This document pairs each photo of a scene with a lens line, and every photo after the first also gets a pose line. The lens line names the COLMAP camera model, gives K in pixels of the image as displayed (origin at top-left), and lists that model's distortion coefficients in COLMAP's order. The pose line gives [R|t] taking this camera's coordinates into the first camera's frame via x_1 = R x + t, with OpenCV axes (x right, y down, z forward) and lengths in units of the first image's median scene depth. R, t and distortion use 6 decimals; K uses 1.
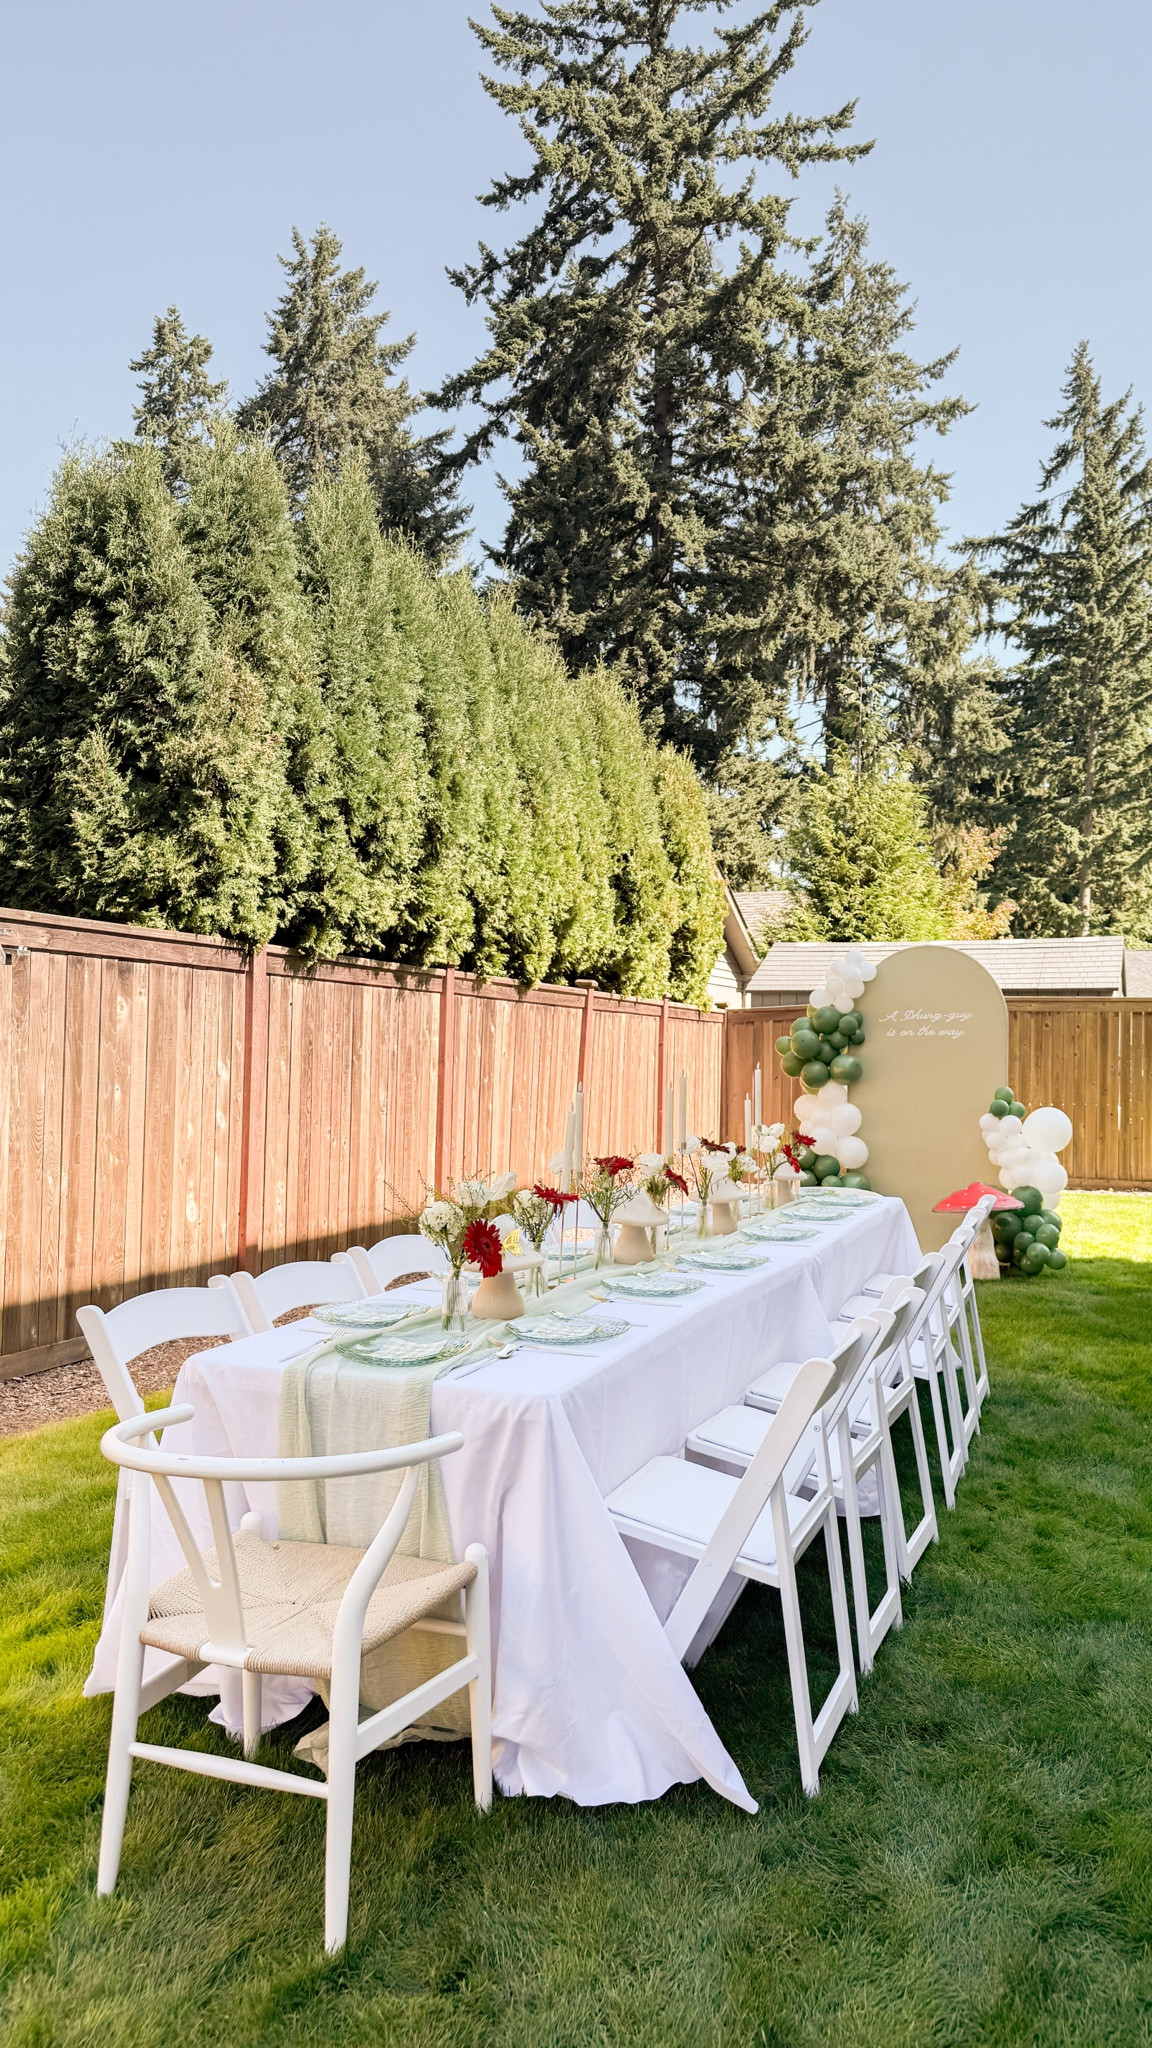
lens RADIAL K [[1643.7, 0, 577.4], [0, 1643.7, 1041.6], [0, 0, 1]] dist [0.284033, -0.573944]
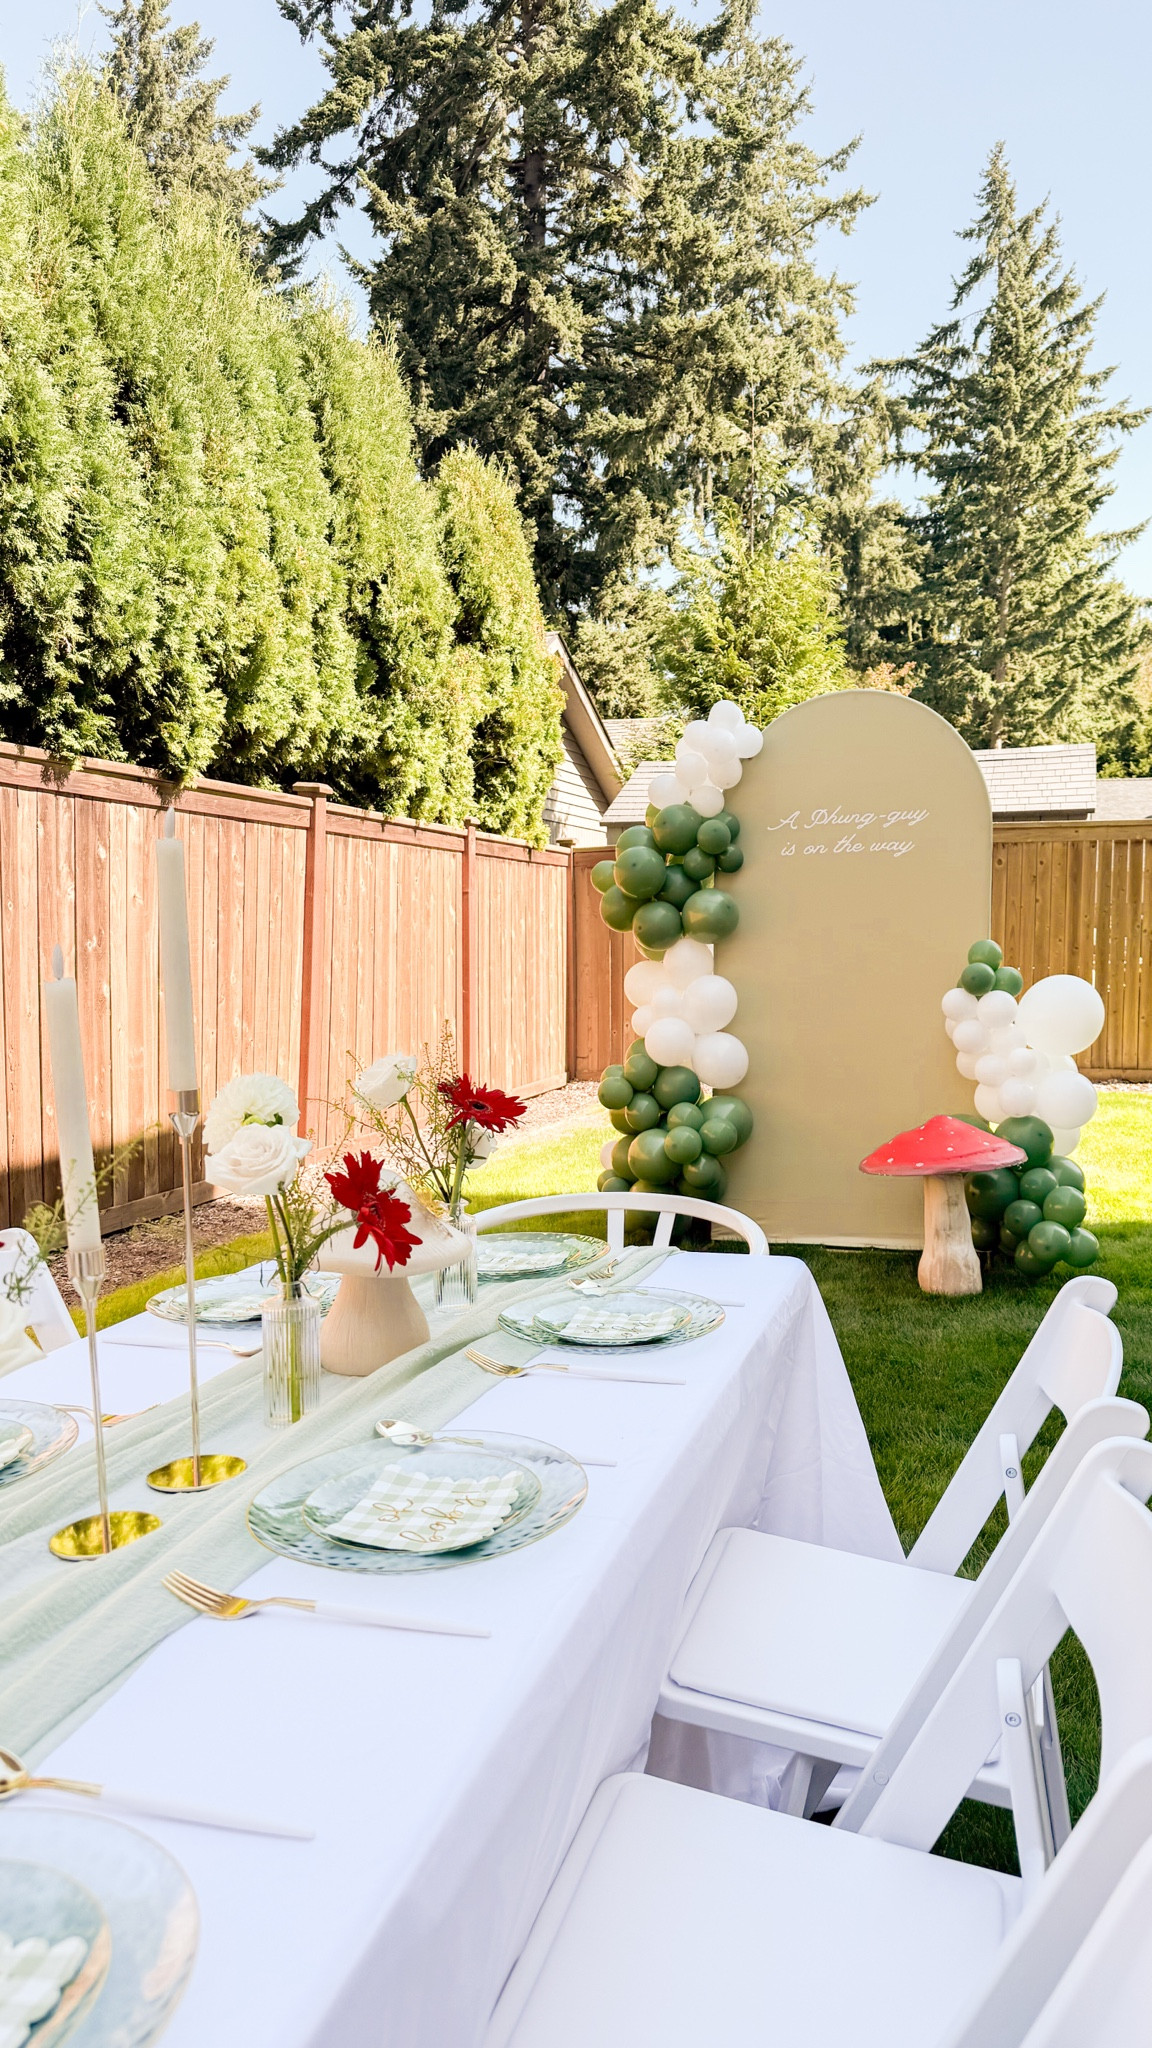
lens RADIAL K [[1602.3, 0, 576.0], [0, 1602.3, 1024.0], [0, 0, 1]] dist [0.142757, -0.084482]
pose [[0.998665, -0.016741, 0.048857, 0.024321], [0.013382, 0.997576, 0.068291, 0.004356], [-0.049882, -0.067546, 0.996468, 0.123450]]
